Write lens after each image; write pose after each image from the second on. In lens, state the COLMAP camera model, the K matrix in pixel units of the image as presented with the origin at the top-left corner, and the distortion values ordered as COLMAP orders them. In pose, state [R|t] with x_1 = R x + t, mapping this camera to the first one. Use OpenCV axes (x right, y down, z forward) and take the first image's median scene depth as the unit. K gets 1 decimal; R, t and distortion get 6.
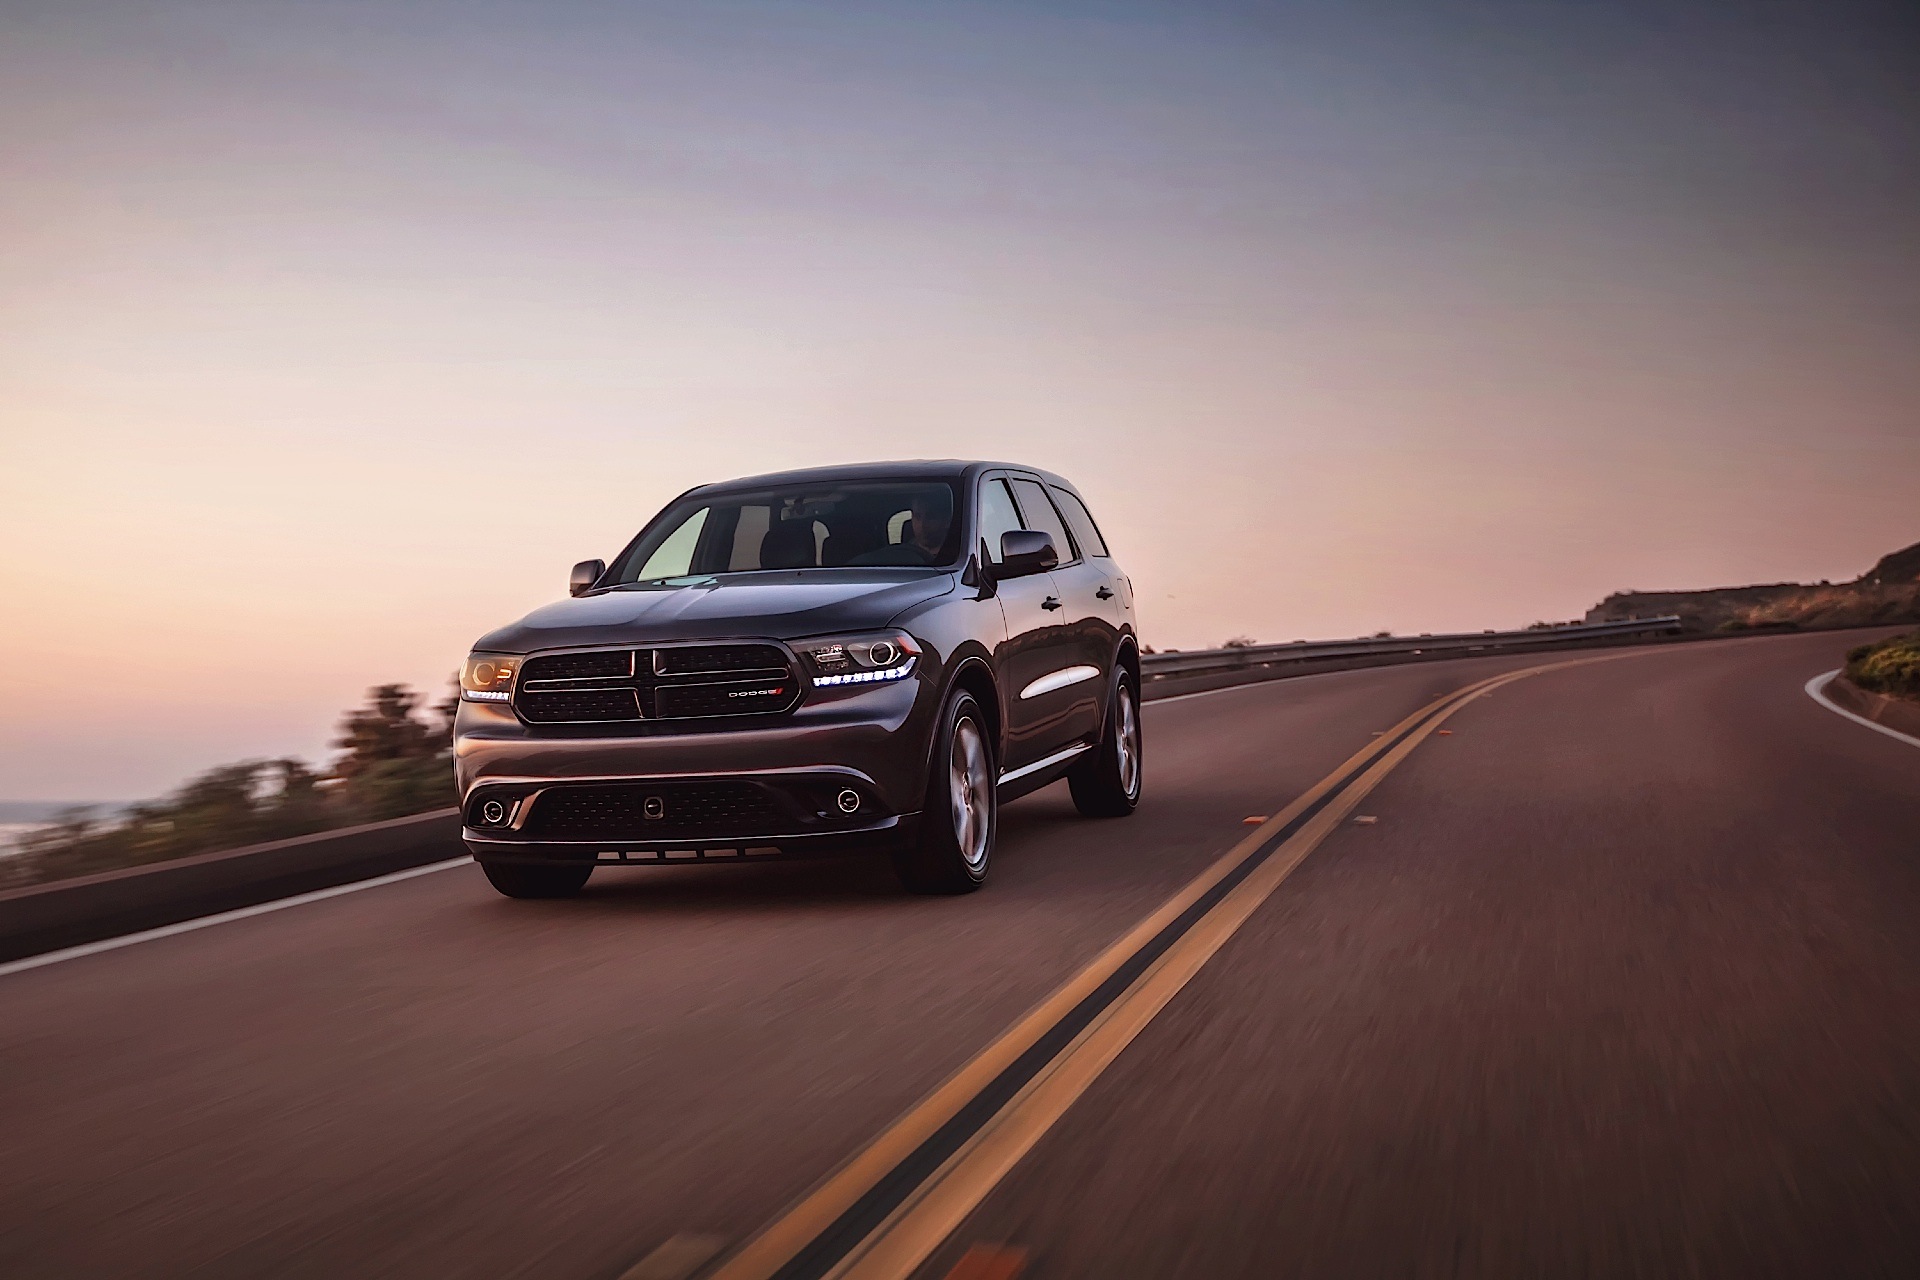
lens RADIAL K [[2075.7, 0, 960.0], [0, 2075.7, 640.0], [0, 0, 1]] dist [-0.003797, -0.000594]
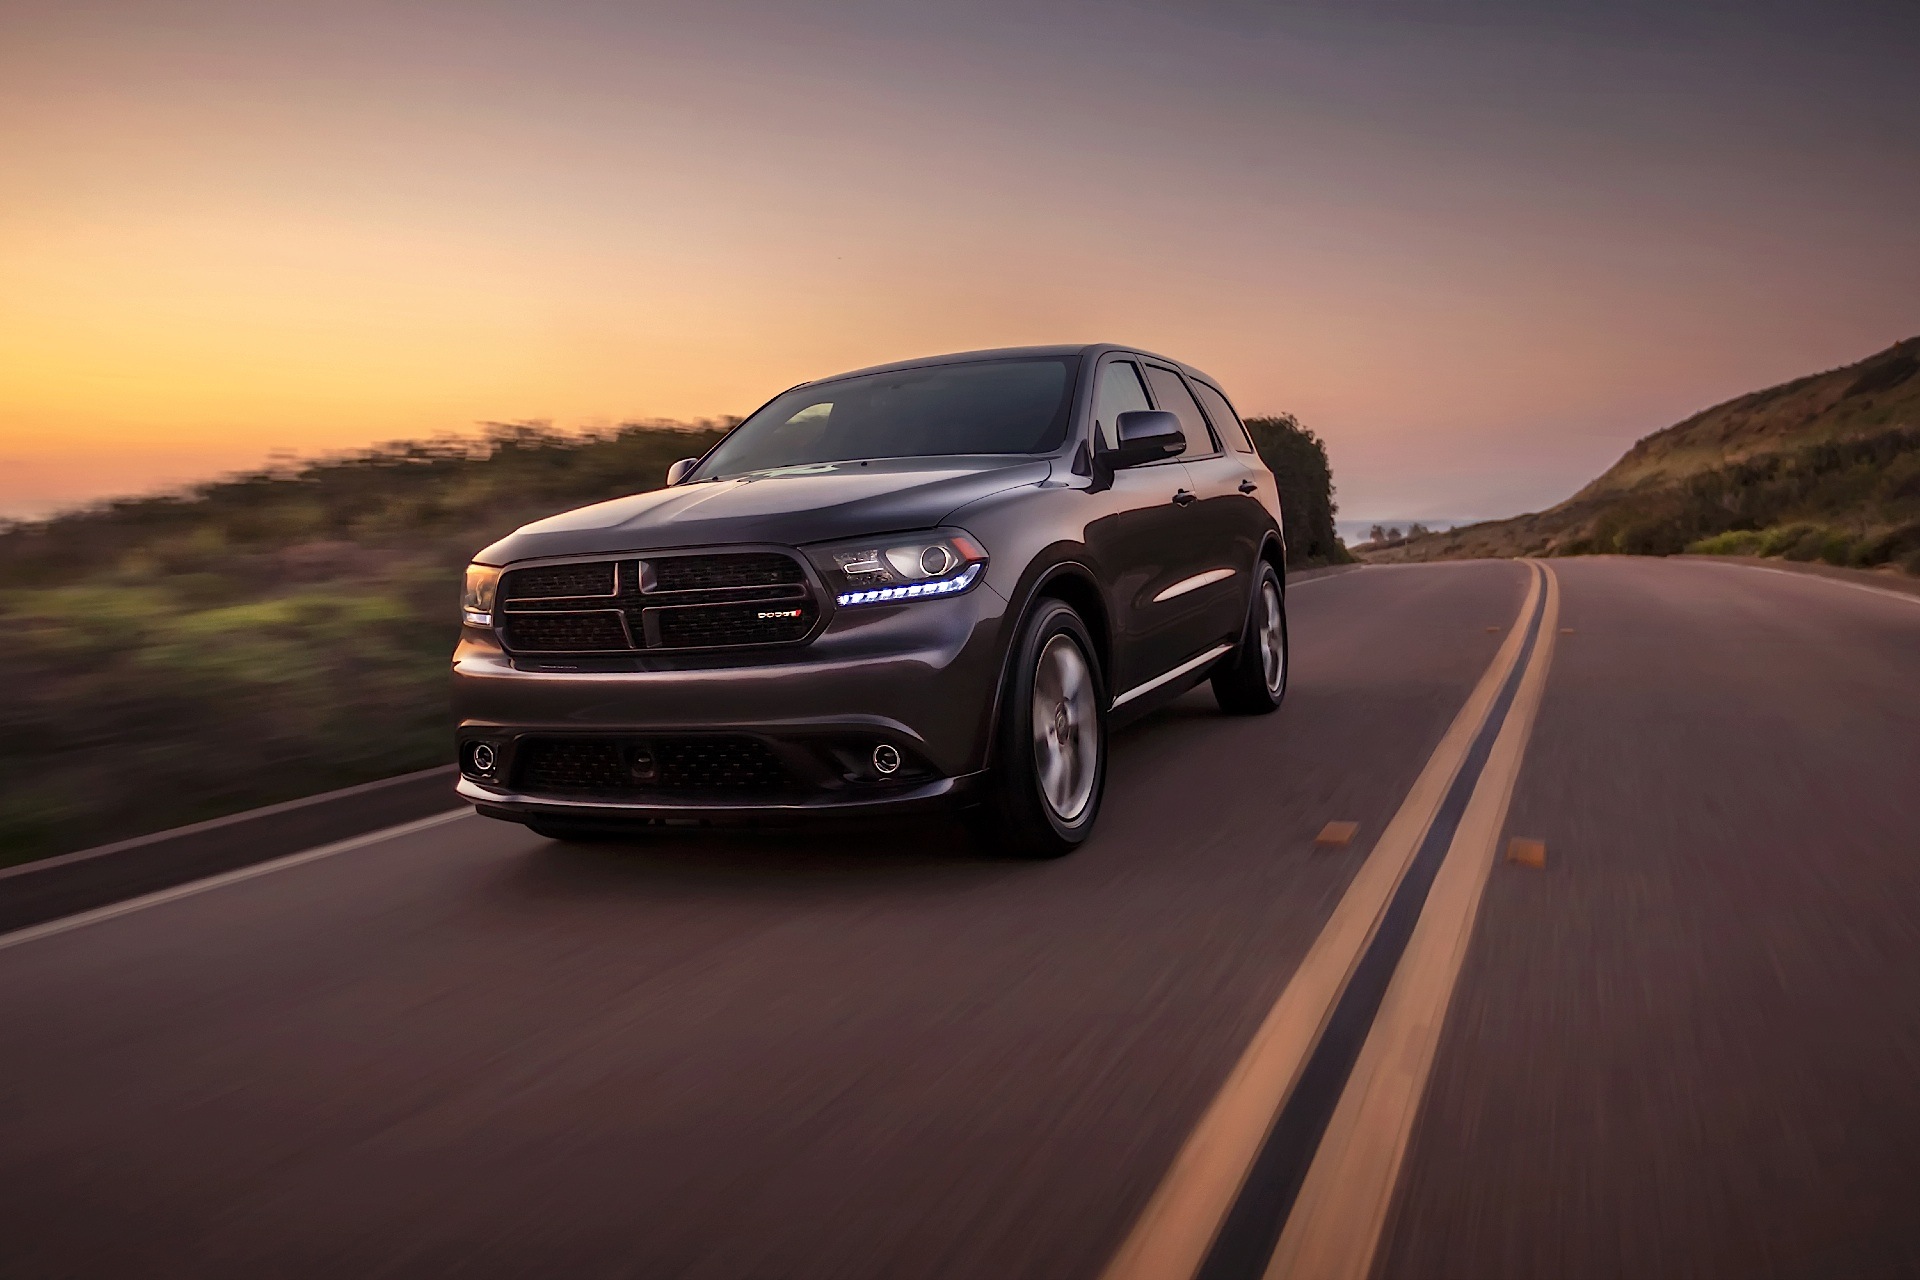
lens RADIAL K [[1538.3, 0, 960.0], [0, 1538.3, 640.0], [0, 0, 1]] dist [0.000230, 0.000708]
pose [[0.992319, -0.008626, -0.123408, 0.037401], [0.016916, 0.997657, 0.066285, -0.001508], [0.122547, -0.067863, 0.990140, 0.403464]]
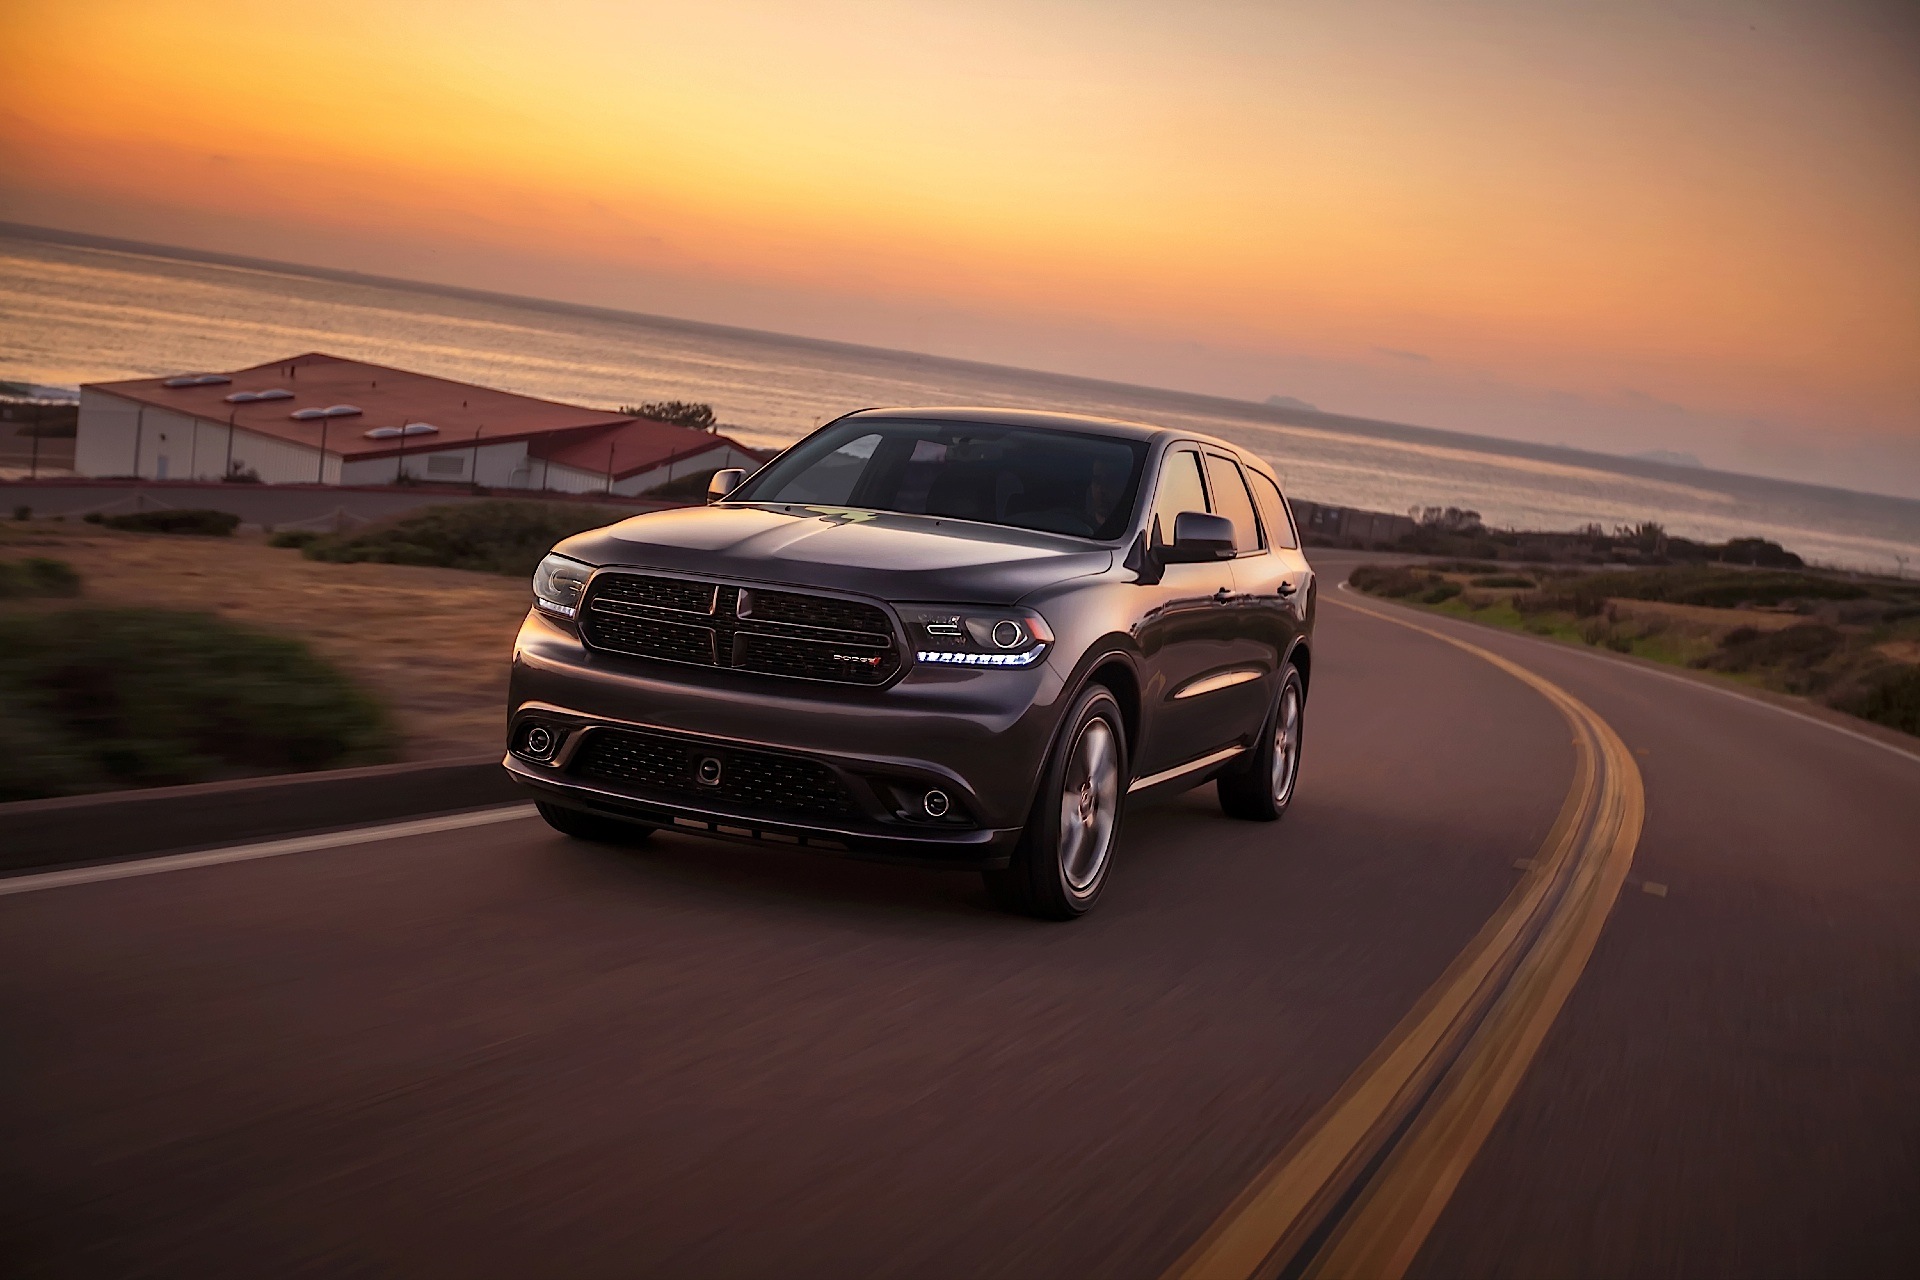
lens RADIAL K [[1907.8, 0, 1069.3], [0, 1907.8, 574.6], [0, 0, 1]] dist [-0.001100, 0.000186]
pose [[0.986460, 0.157380, -0.046129, 0.018186], [-0.157590, 0.987504, -0.000922, -0.019033], [0.045407, 0.008179, 0.998935, 0.206233]]
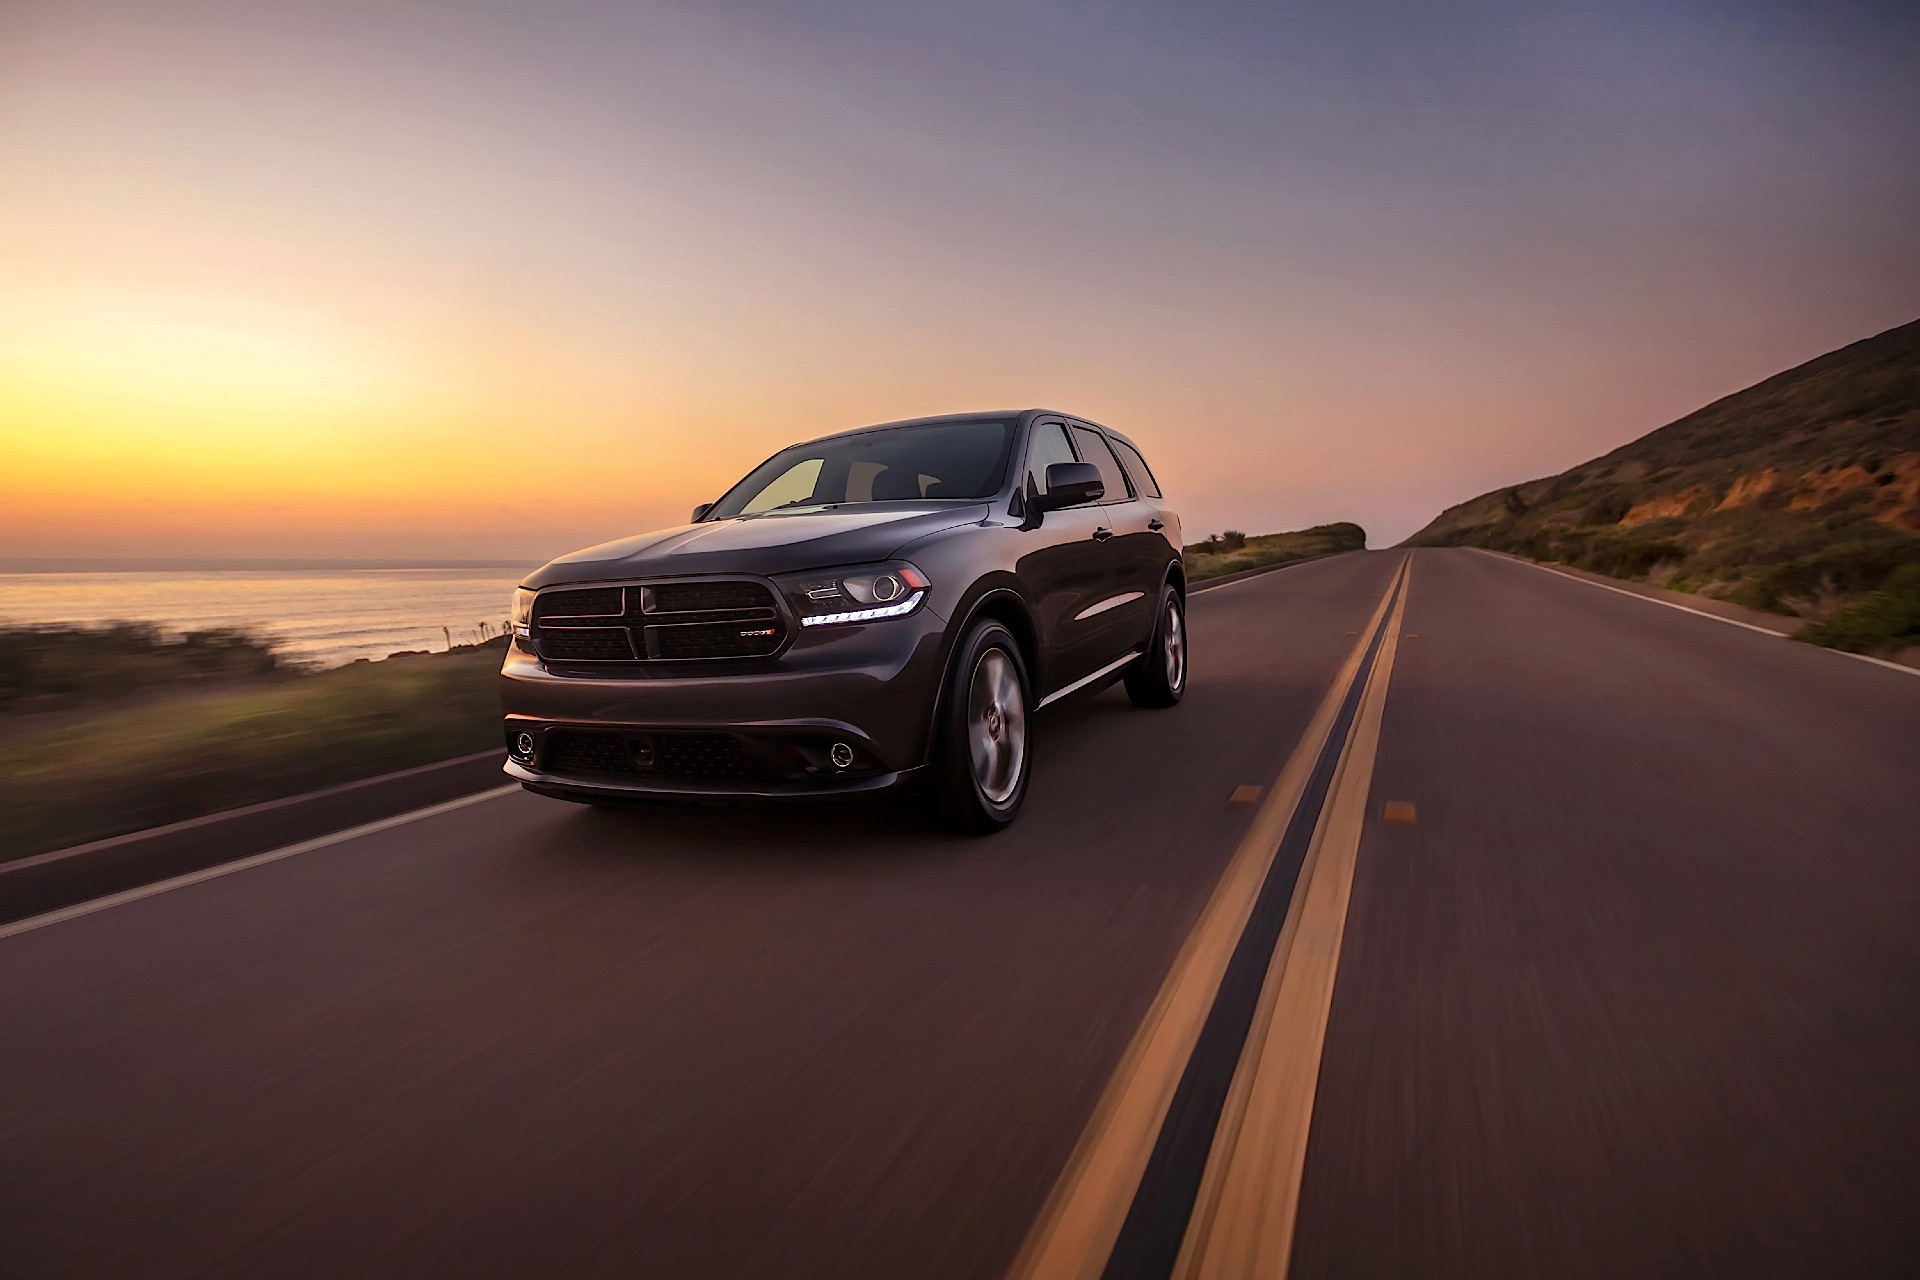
lens RADIAL K [[1145.6, 0, 844.2], [0, 1145.6, 650.7], [0, 0, 1]] dist [0.027808, -0.000035]
pose [[0.979342, 0.002526, -0.202196, 0.042073], [0.013117, 0.997022, 0.075991, -0.004168], [0.201786, -0.077073, 0.976392, 0.463255]]
